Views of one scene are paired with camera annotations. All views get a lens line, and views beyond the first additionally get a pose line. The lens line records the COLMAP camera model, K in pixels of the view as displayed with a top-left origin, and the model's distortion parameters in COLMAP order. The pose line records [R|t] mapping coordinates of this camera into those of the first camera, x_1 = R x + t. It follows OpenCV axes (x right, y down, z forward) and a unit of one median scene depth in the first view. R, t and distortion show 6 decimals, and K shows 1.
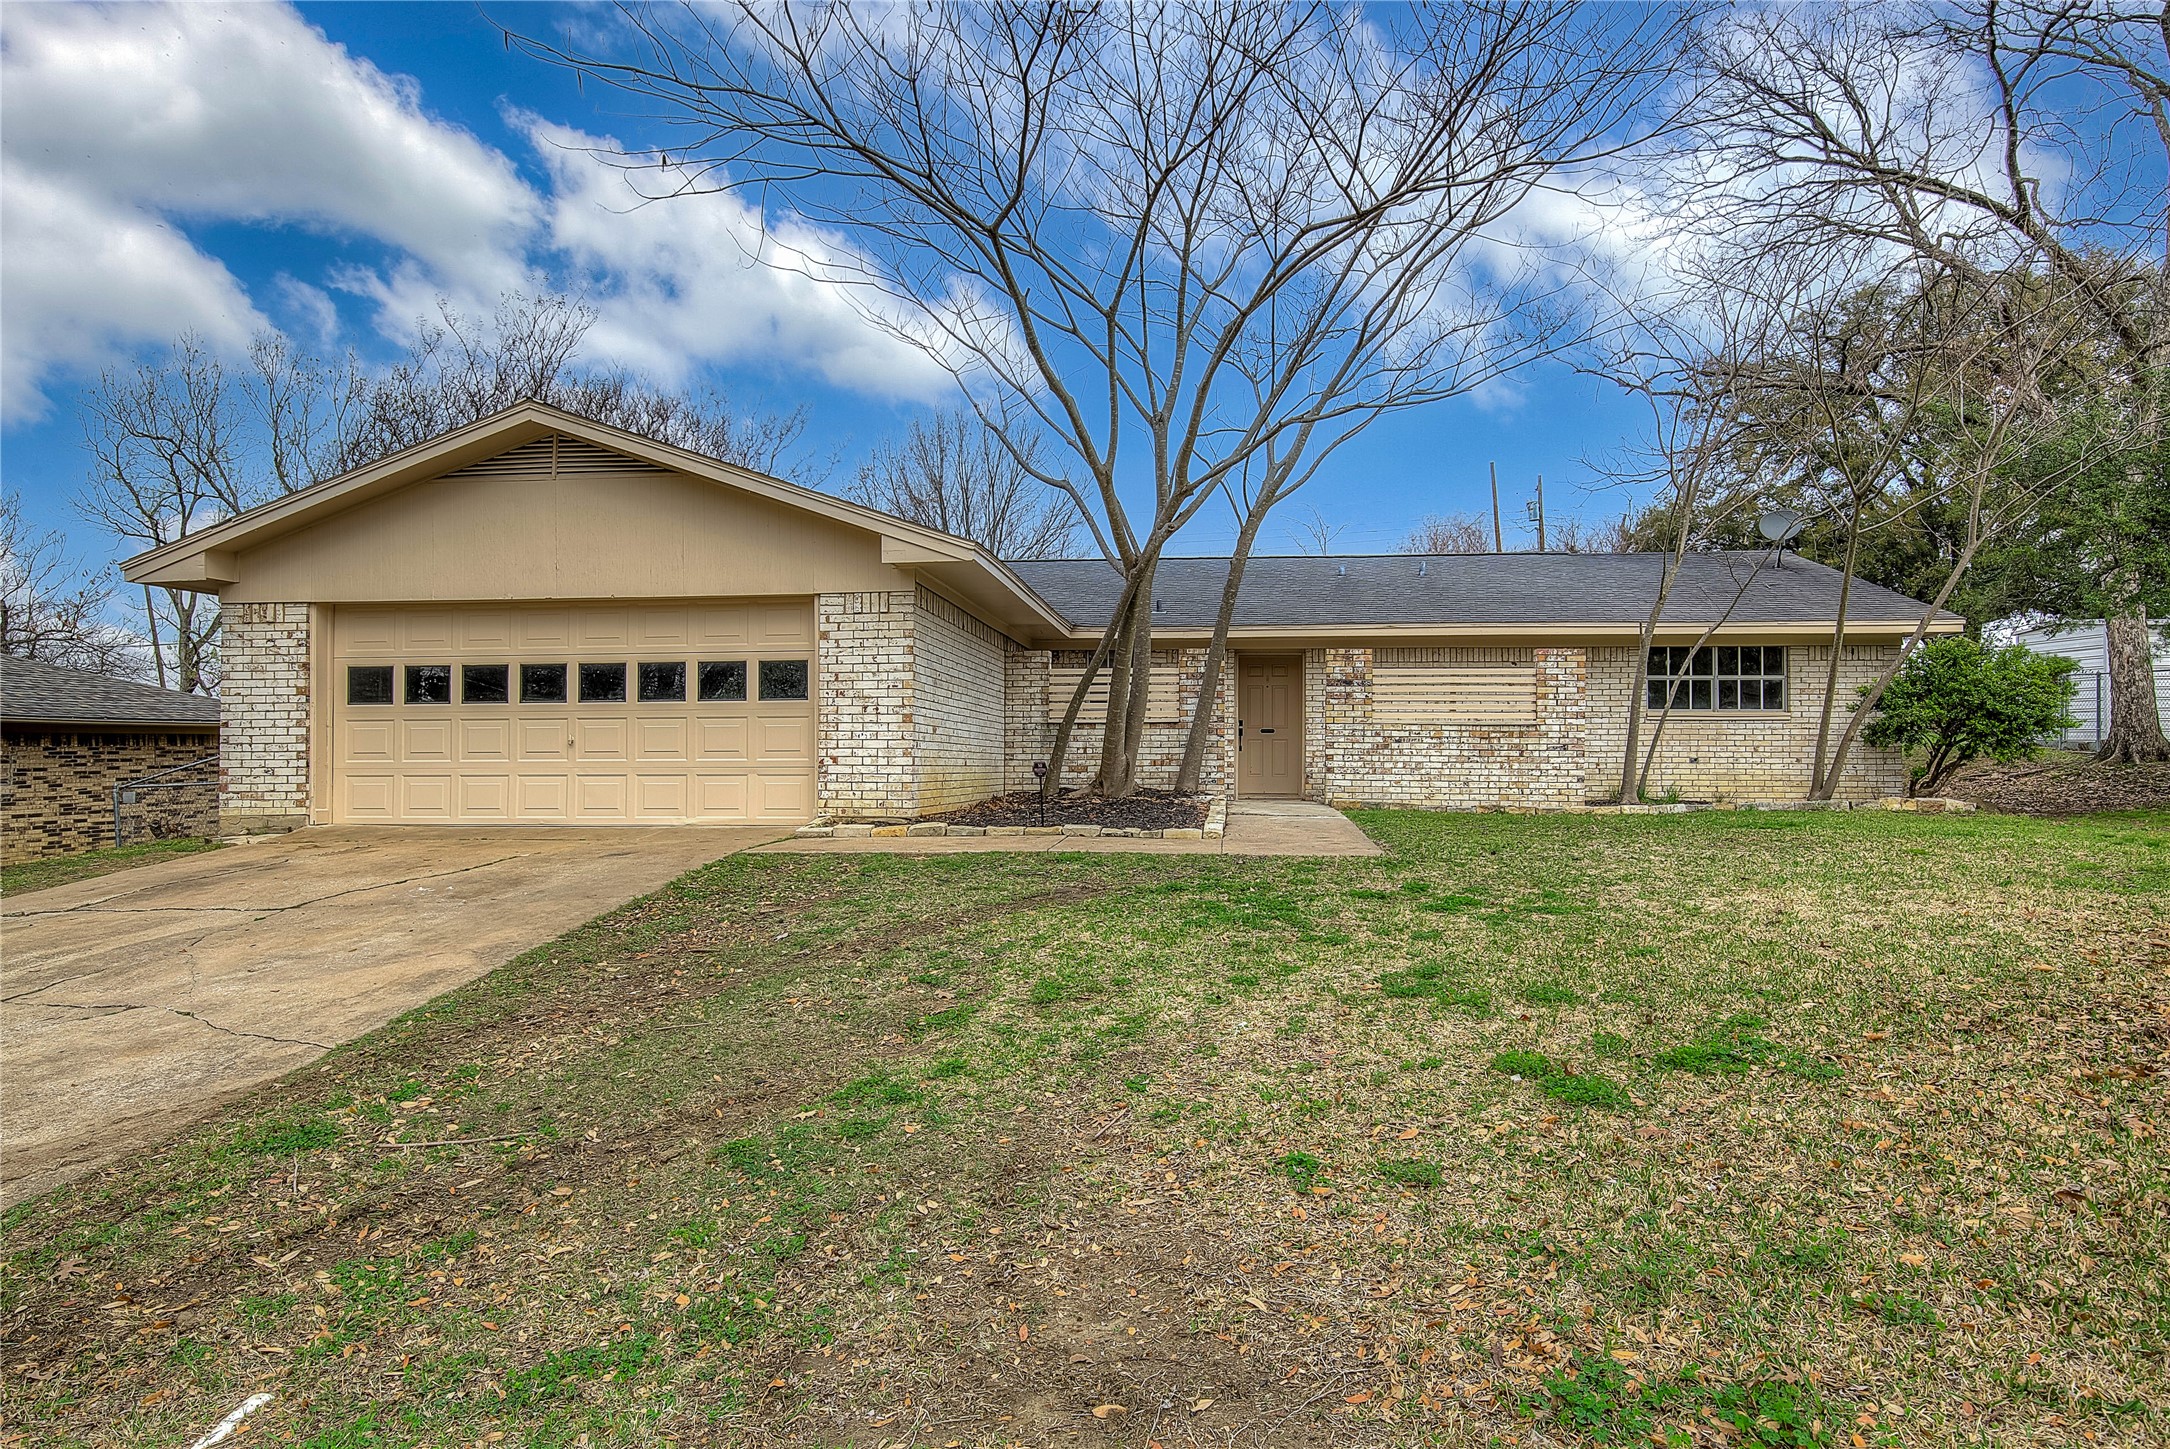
lens RADIAL K [[1307.2, 0, 1102.0], [0, 1307.2, 731.8], [0, 0, 1]] dist [-0.000086, -0.003331]
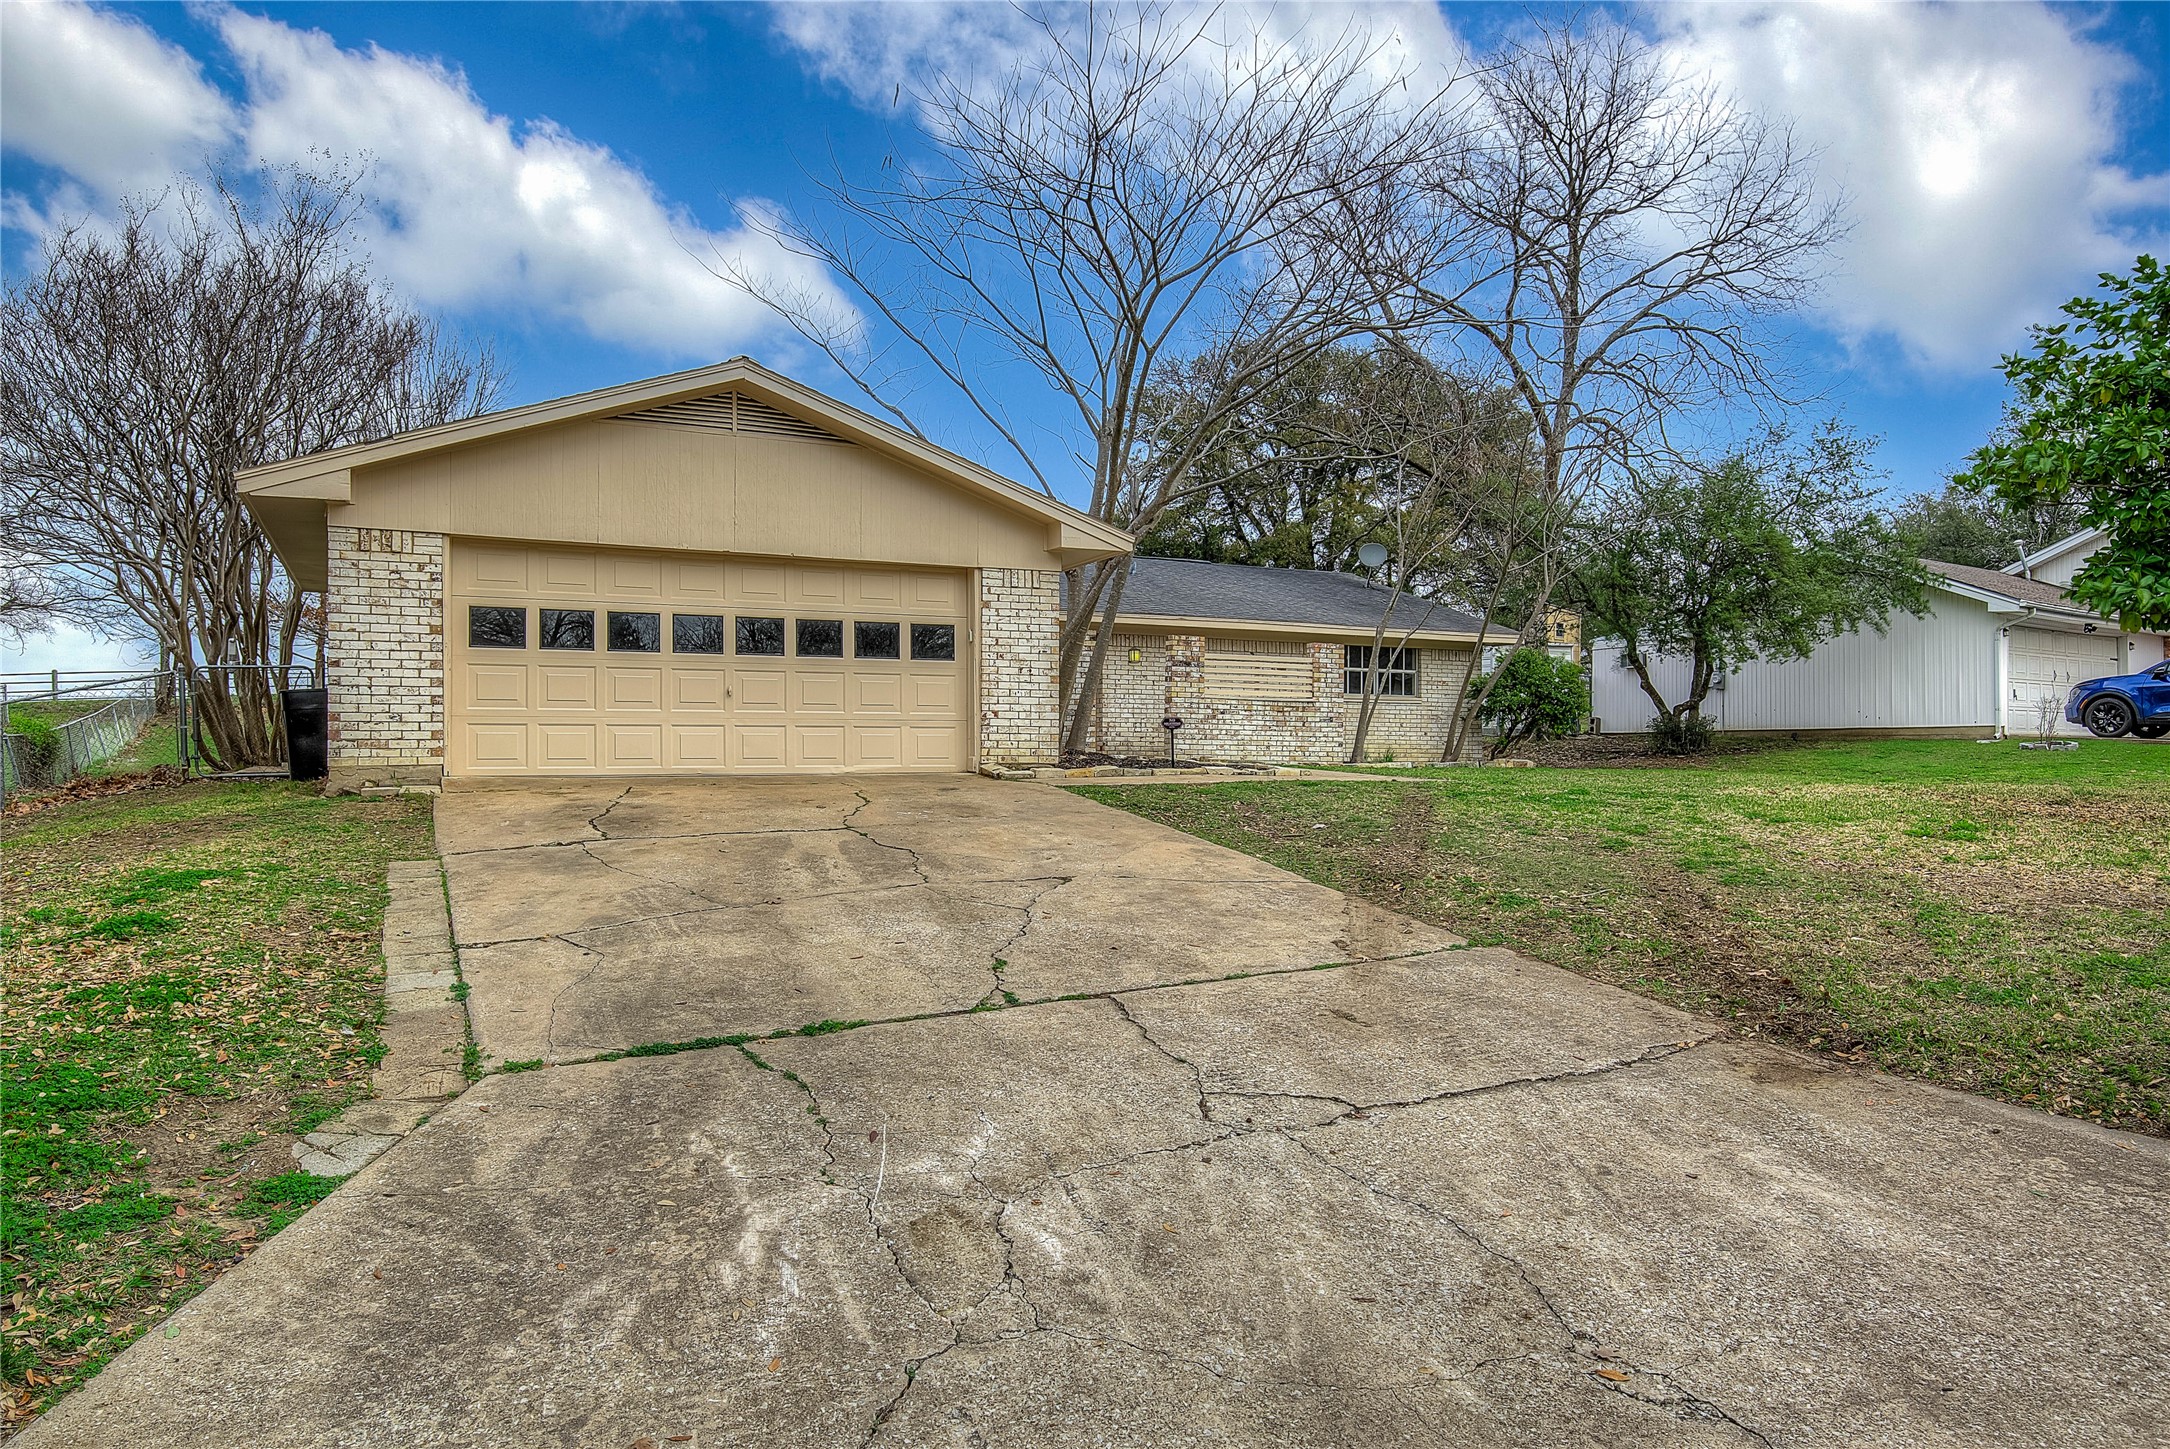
lens RADIAL K [[1435.1, 0, 1097.3], [0, 1435.1, 720.3], [0, 0, 1]] dist [0.007296, -0.004506]
pose [[0.845386, 0.015678, 0.533926, -0.752754], [-0.013276, 0.999877, -0.008339, 0.034244], [-0.533991, -0.000039, 0.845490, -0.099477]]
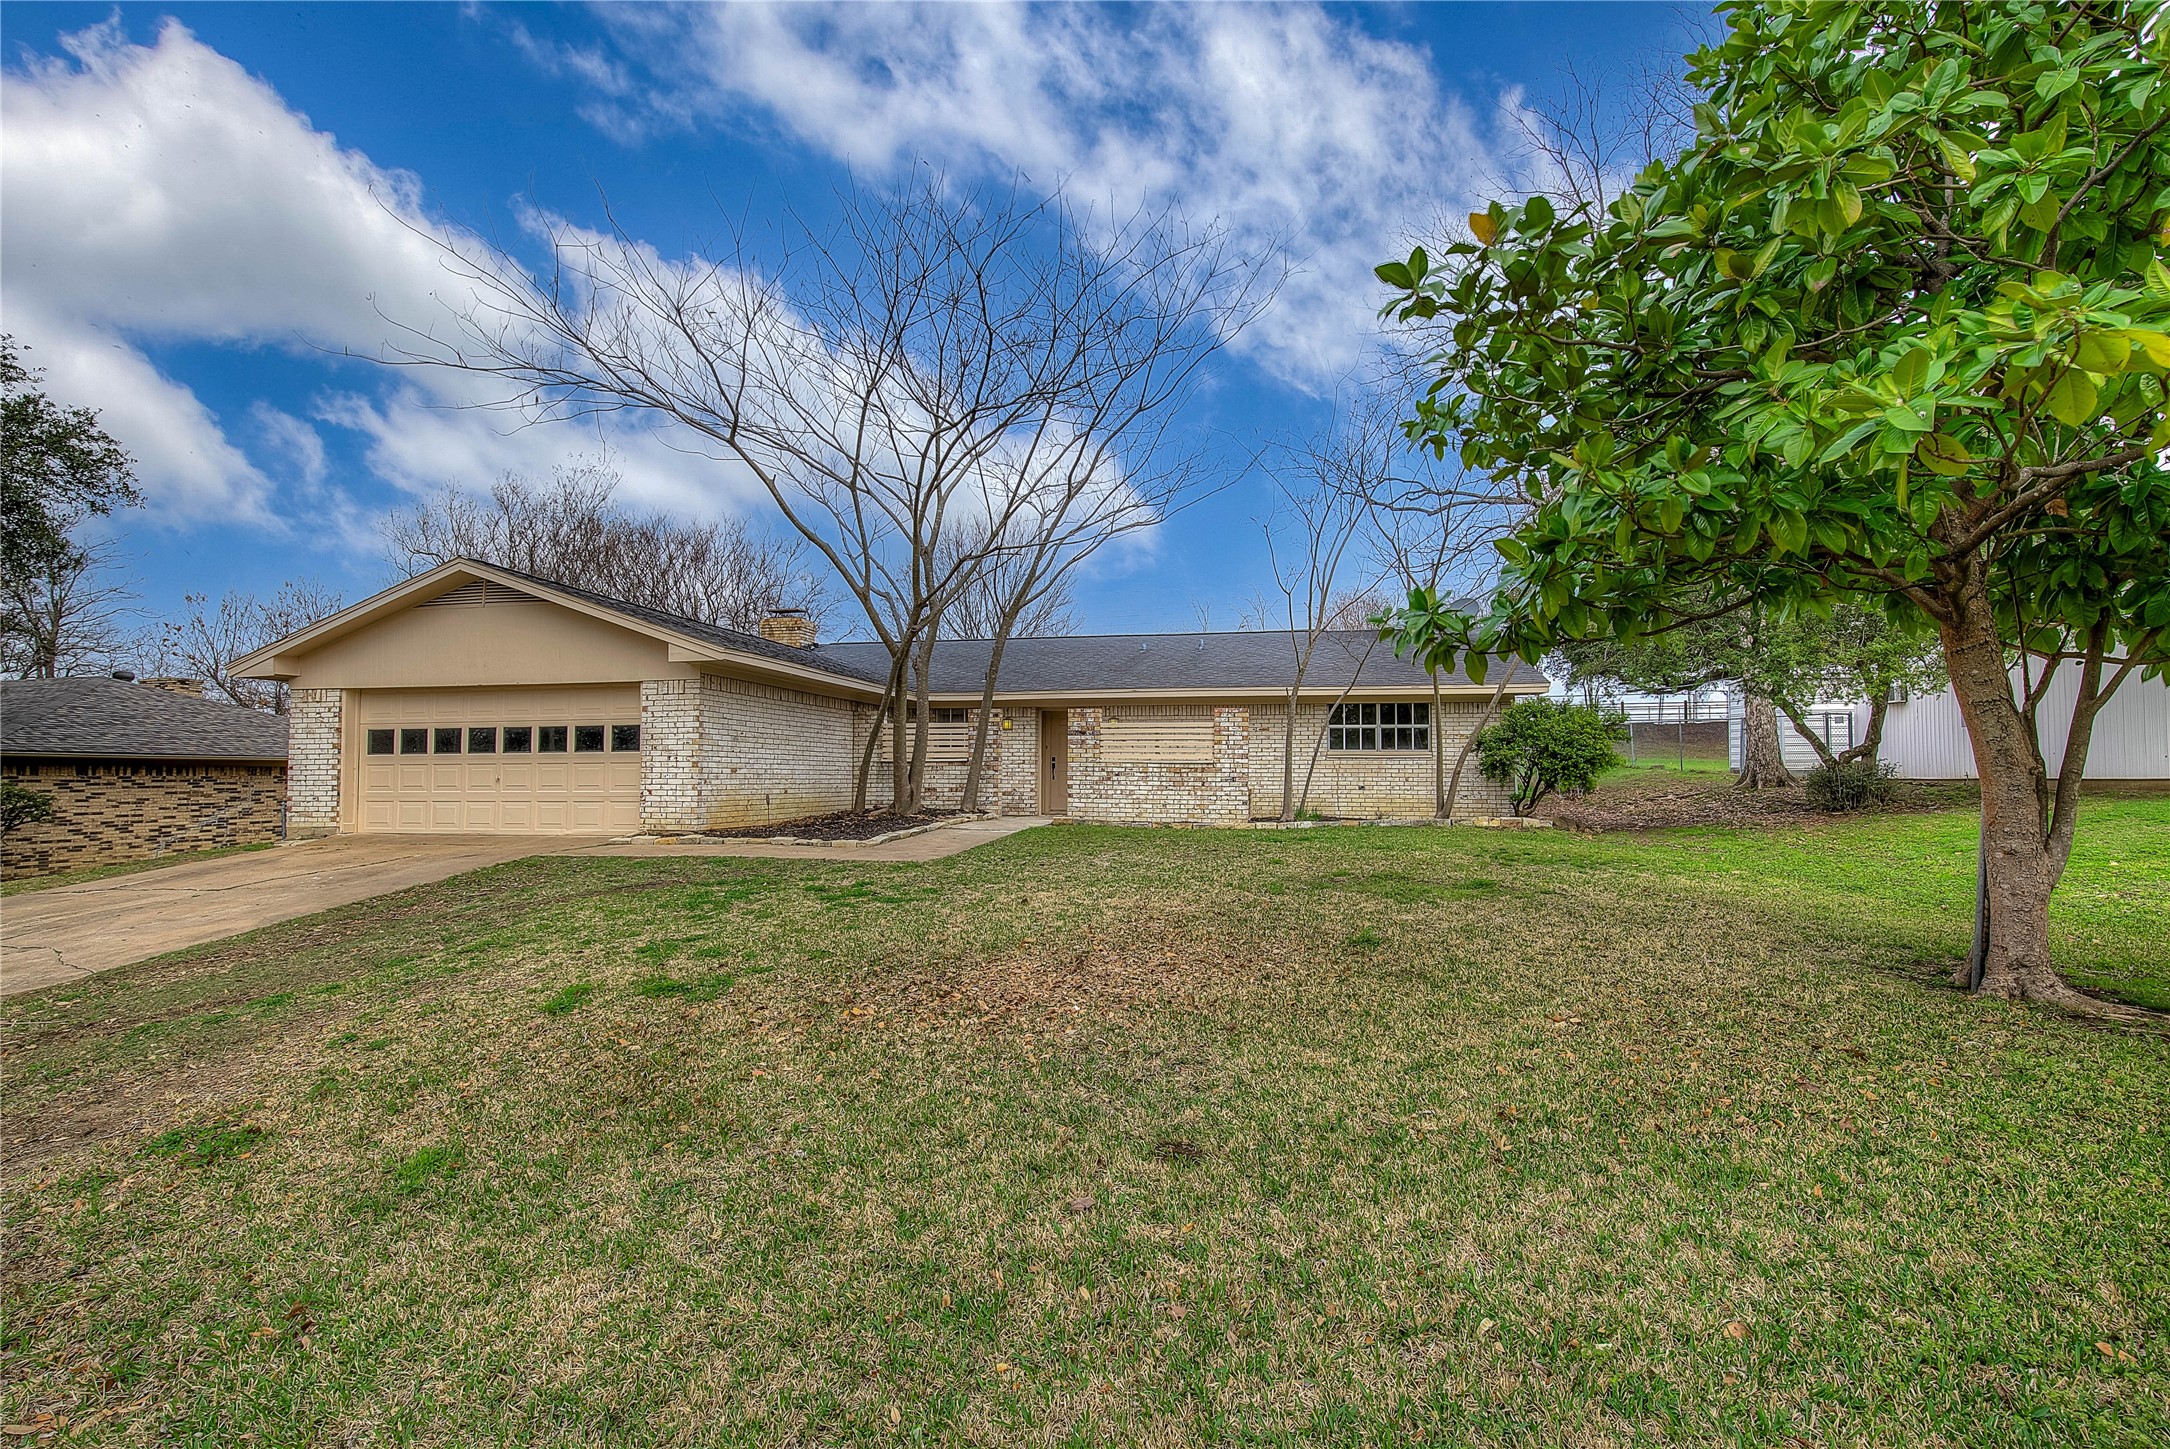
lens RADIAL K [[987.0, 0, 1087.3], [0, 987.0, 736.0], [0, 0, 1]] dist [0.000076, 0.000948]
pose [[0.994768, -0.004411, -0.102062, 0.383760], [0.002691, 0.999852, -0.016978, -0.020785], [0.102121, 0.016614, 0.994633, -0.065492]]
